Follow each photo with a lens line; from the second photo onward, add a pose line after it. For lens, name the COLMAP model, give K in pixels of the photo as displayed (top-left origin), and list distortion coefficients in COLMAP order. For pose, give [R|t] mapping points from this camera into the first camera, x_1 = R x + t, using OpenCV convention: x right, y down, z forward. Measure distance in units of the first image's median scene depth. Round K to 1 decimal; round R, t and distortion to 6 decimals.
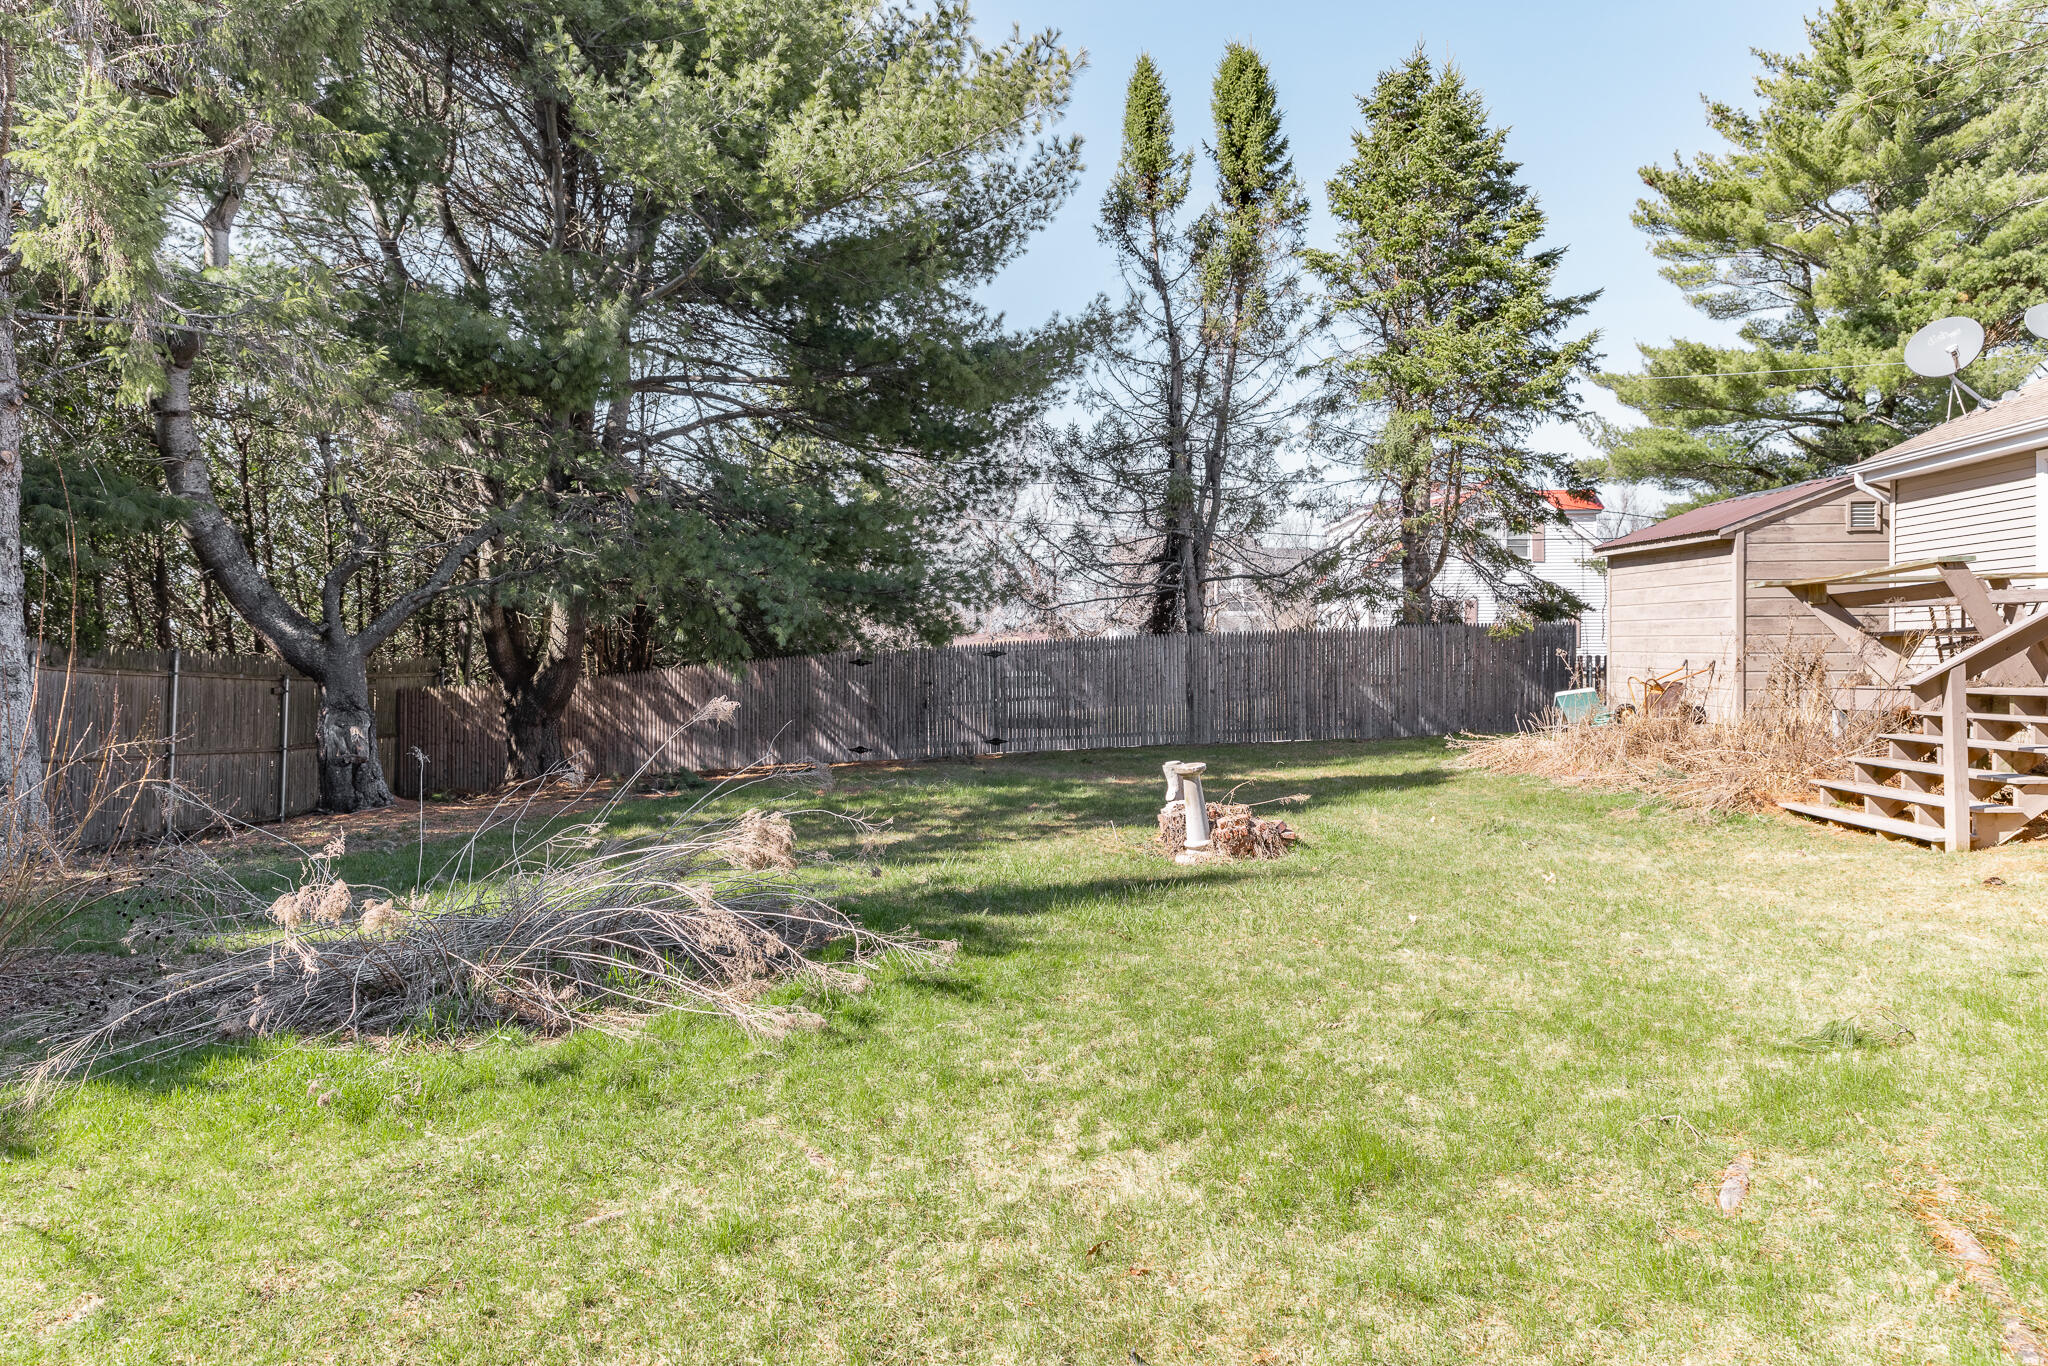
lens RADIAL K [[1377.8, 0, 1024.0], [0, 1377.8, 683.0], [0, 0, 1]] dist [0.002920, 0.000667]
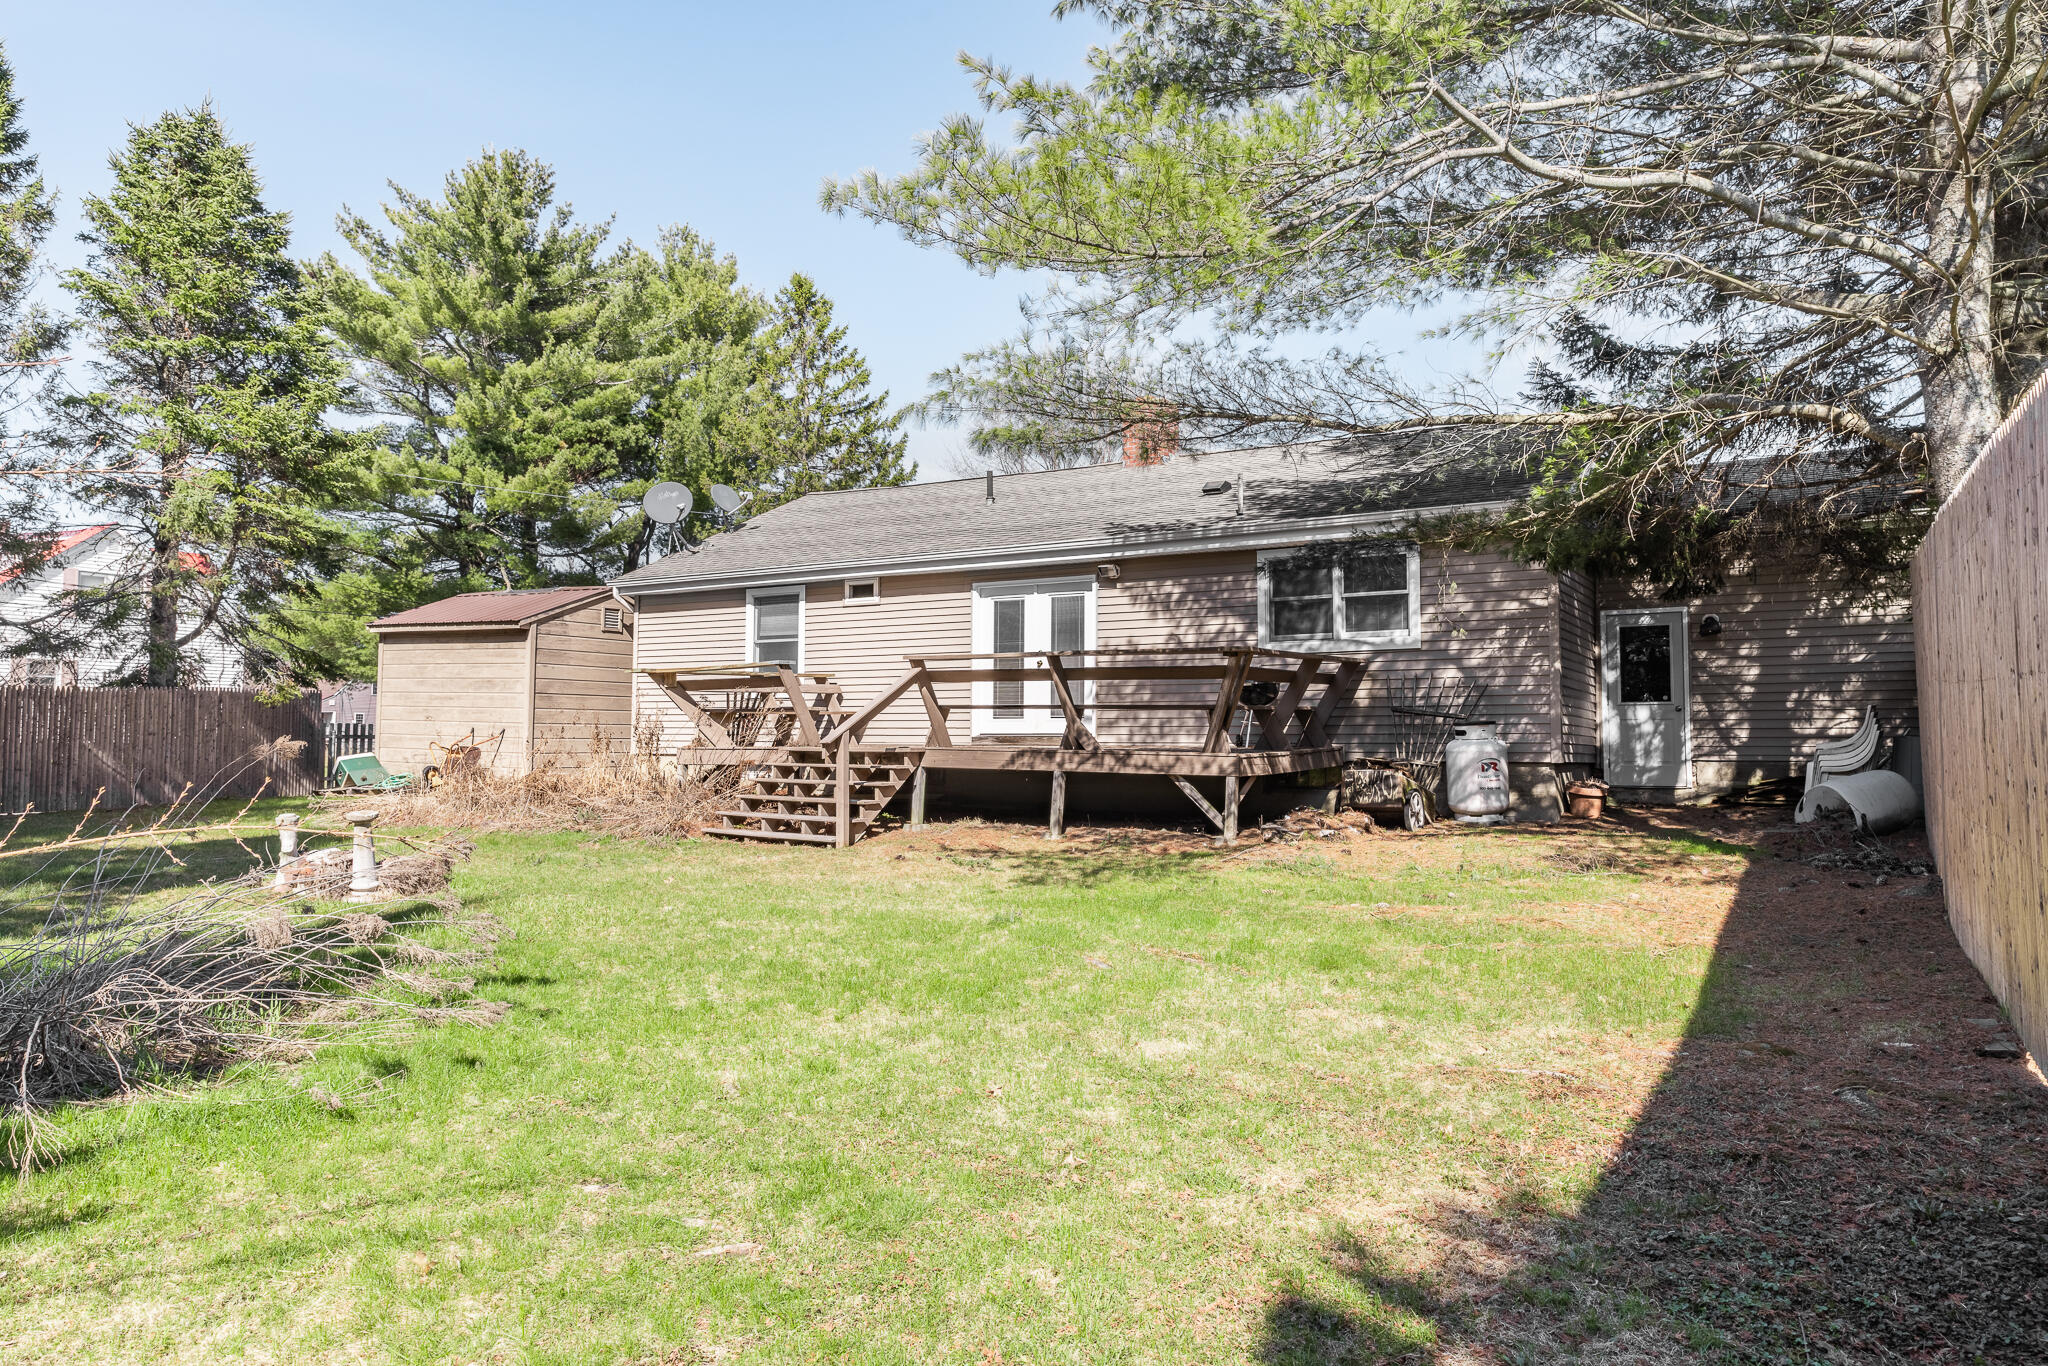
lens RADIAL K [[1380.5, 0, 1024.0], [0, 1380.5, 683.0], [0, 0, 1]] dist [0.047344, -0.001490]
pose [[0.504356, 0.042915, 0.862429, -0.220727], [0.002493, 0.998688, -0.051153, 0.005036], [-0.863492, 0.027950, 0.503587, 0.000929]]
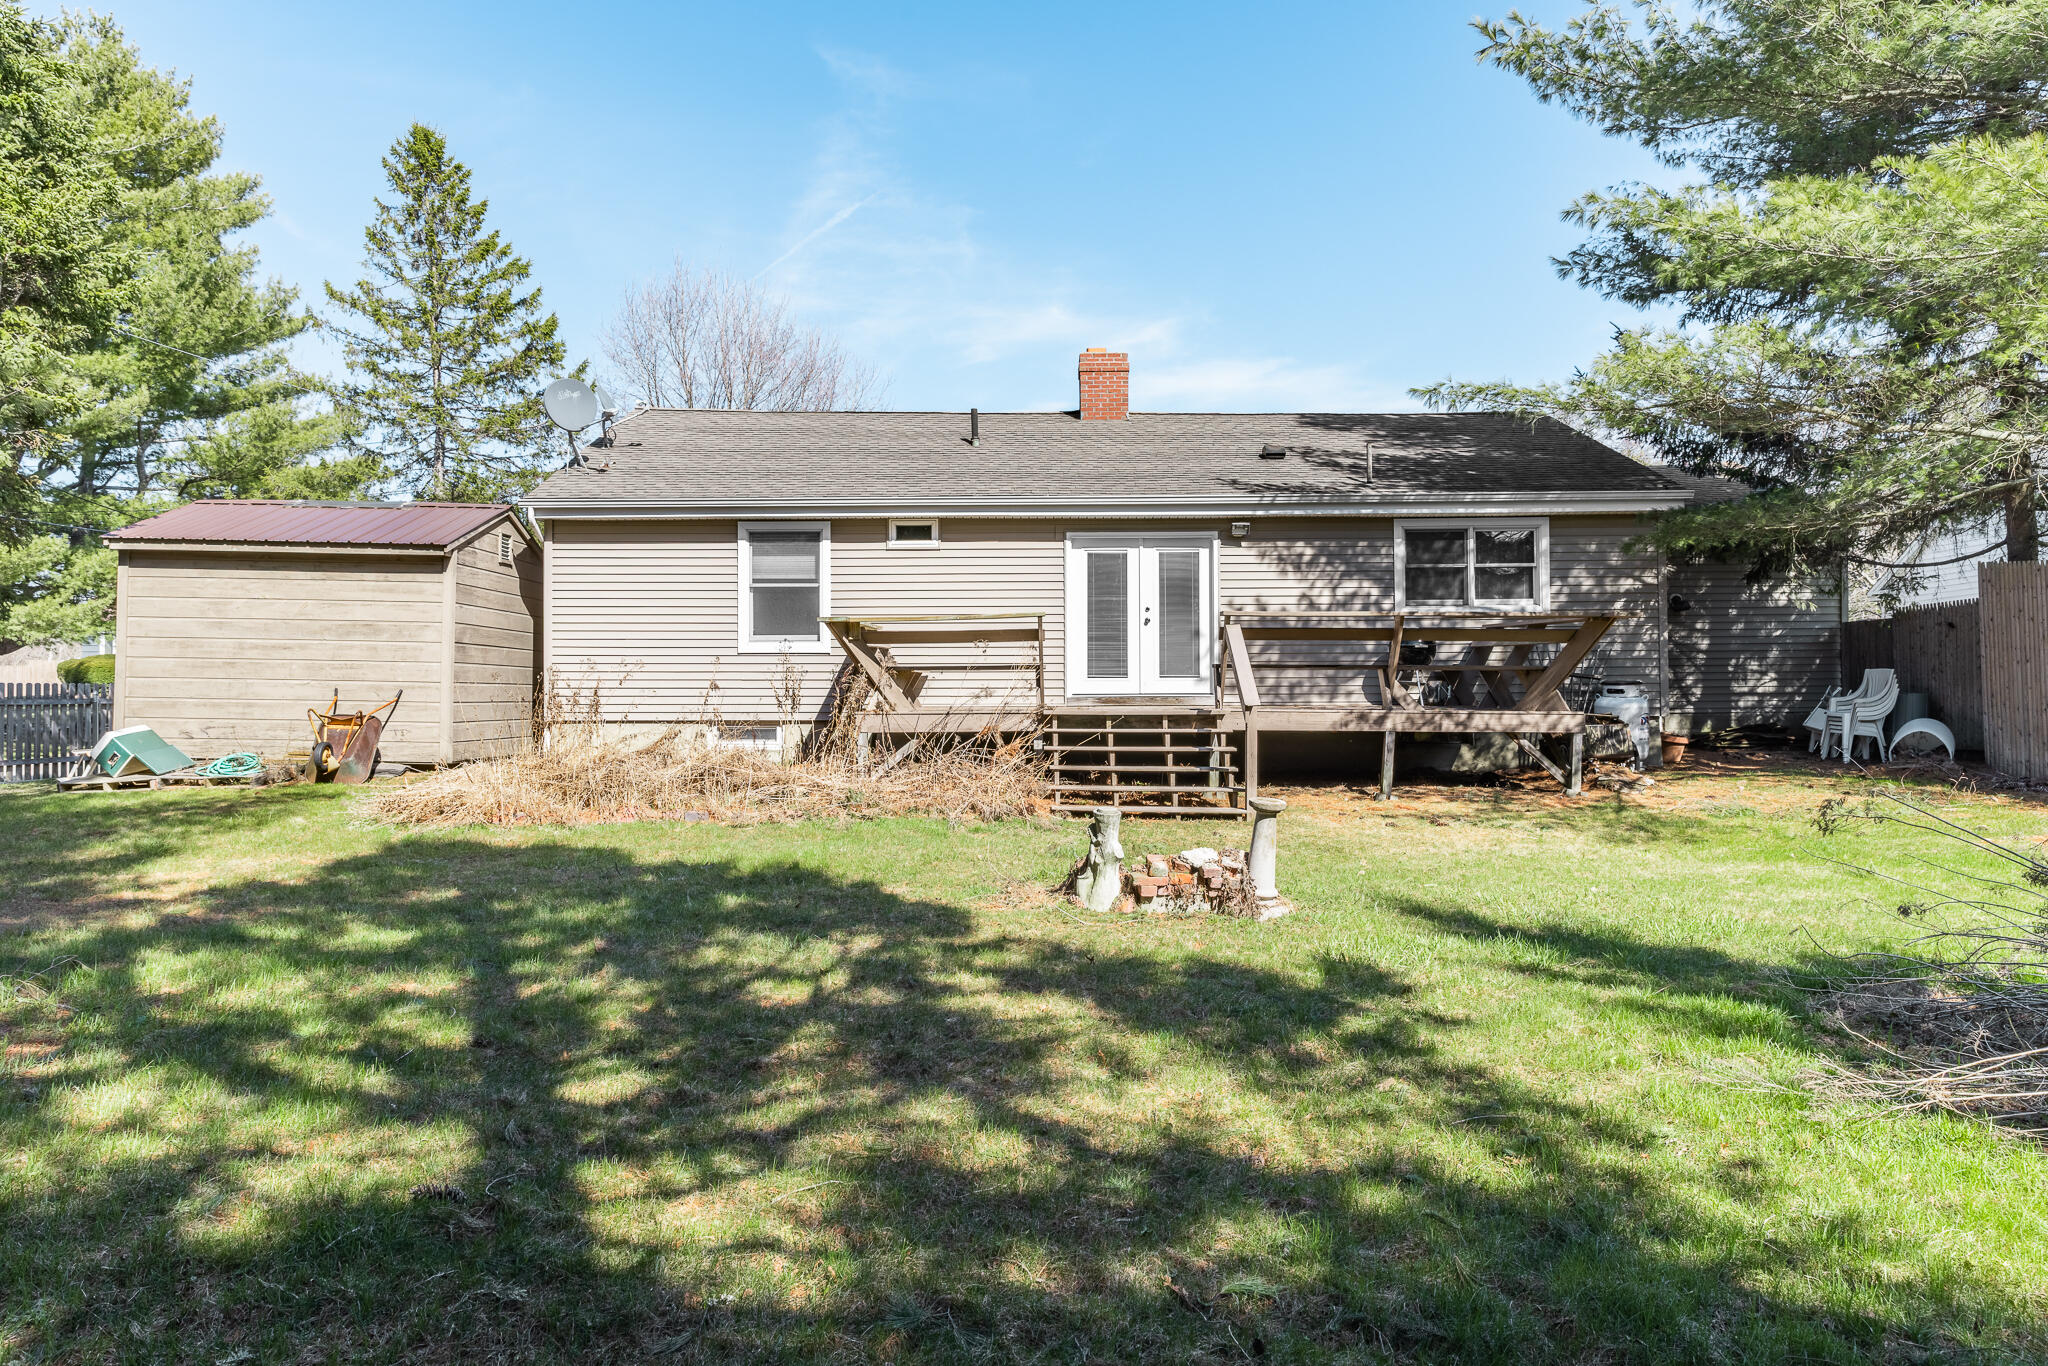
lens RADIAL K [[1377.8, 0, 1024.0], [0, 1377.8, 683.0], [0, 0, 1]] dist [0.002920, 0.000667]
pose [[-0.024924, 0.017559, 0.999535, -0.278382], [0.013047, 0.999766, -0.017238, -0.000076], [-0.999604, 0.012611, -0.025147, 0.437030]]
